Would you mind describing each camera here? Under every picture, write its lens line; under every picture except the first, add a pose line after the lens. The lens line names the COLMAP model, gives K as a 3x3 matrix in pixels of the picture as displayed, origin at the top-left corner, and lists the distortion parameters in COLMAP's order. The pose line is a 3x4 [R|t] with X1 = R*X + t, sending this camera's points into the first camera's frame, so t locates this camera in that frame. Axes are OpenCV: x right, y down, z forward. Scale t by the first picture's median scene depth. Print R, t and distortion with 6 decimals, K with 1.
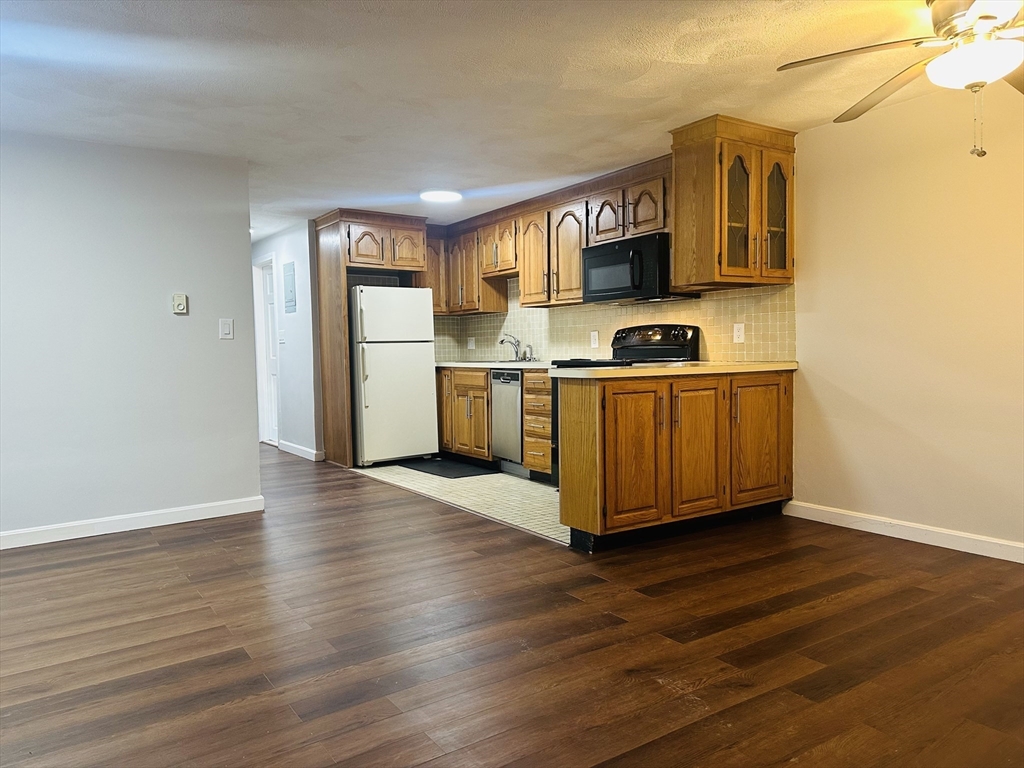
lens RADIAL K [[713.0, 0, 512.8], [0, 713.0, 387.0], [0, 0, 1]] dist [0.056313, -0.058537]
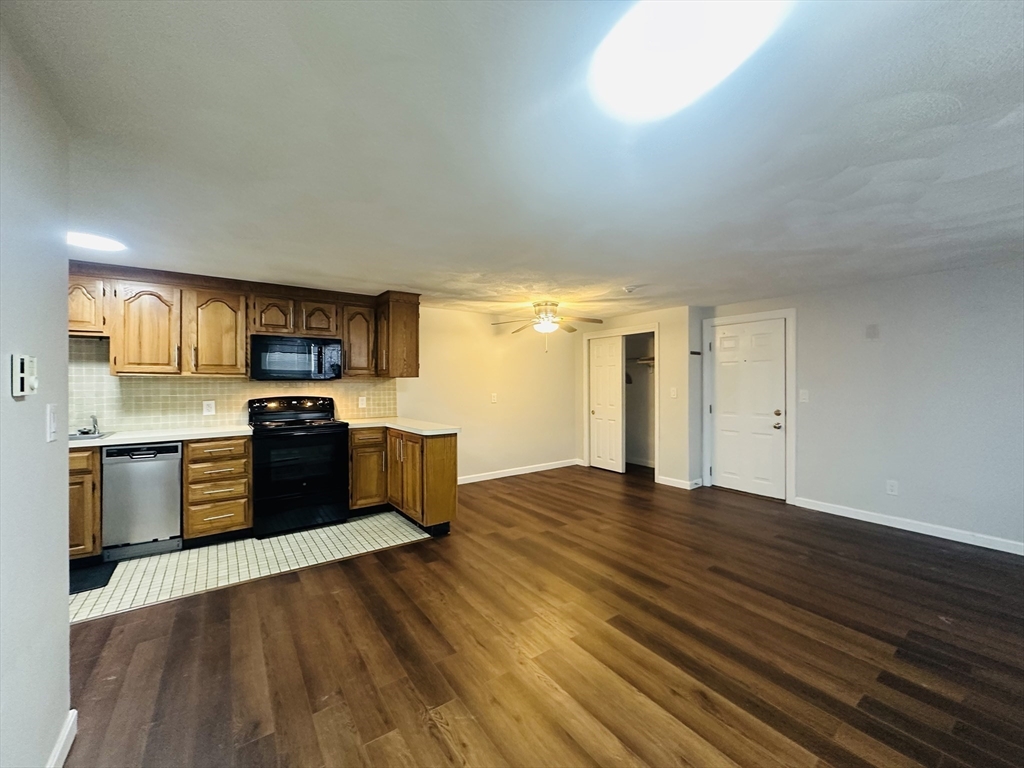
lens RADIAL K [[407.4, 0, 512.2], [0, 407.4, 379.2], [0, 0, 1]] dist [-0.007767, 0.000901]
pose [[-0.022641, 0.030036, 0.999292, -0.785514], [0.062272, 0.997650, -0.028575, -0.090622], [-0.997802, 0.061581, -0.024458, 0.742223]]
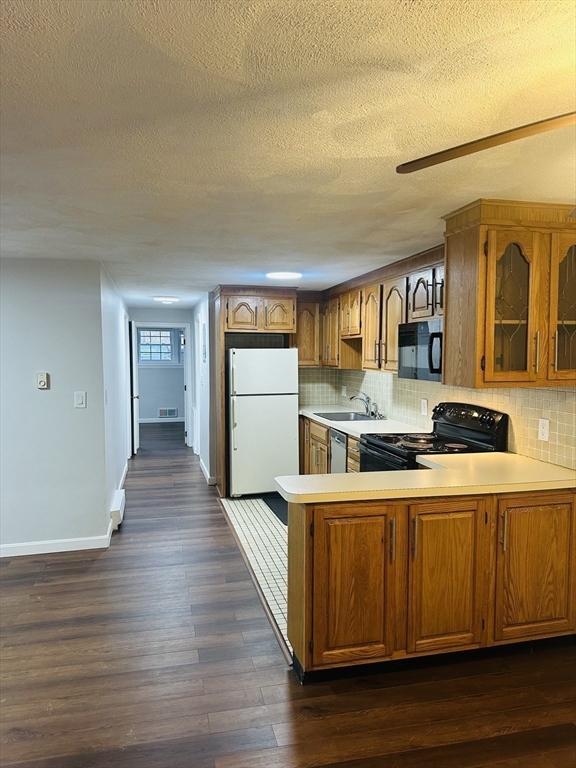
lens RADIAL K [[534.8, 0, 289.1], [0, 534.8, 388.1], [0, 0, 1]] dist [0.056313, -0.058537]
pose [[0.936978, 0.039902, -0.347101, 0.283673], [-0.034093, 0.999158, 0.022830, -0.149320], [0.347720, -0.009558, 0.937550, 0.291390]]
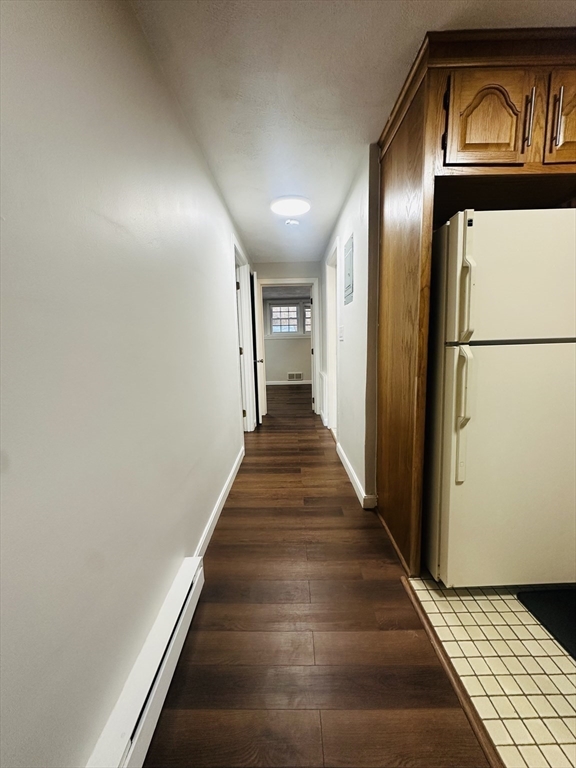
lens RADIAL K [[305.5, 0, 290.8], [0, 305.5, 387.3], [0, 0, 1]] dist [-0.007767, 0.000901]
pose [[0.828924, 0.081424, -0.553403, -0.289420], [-0.018909, 0.992862, 0.117761, -0.084558], [0.559042, -0.087150, 0.824547, 1.181559]]
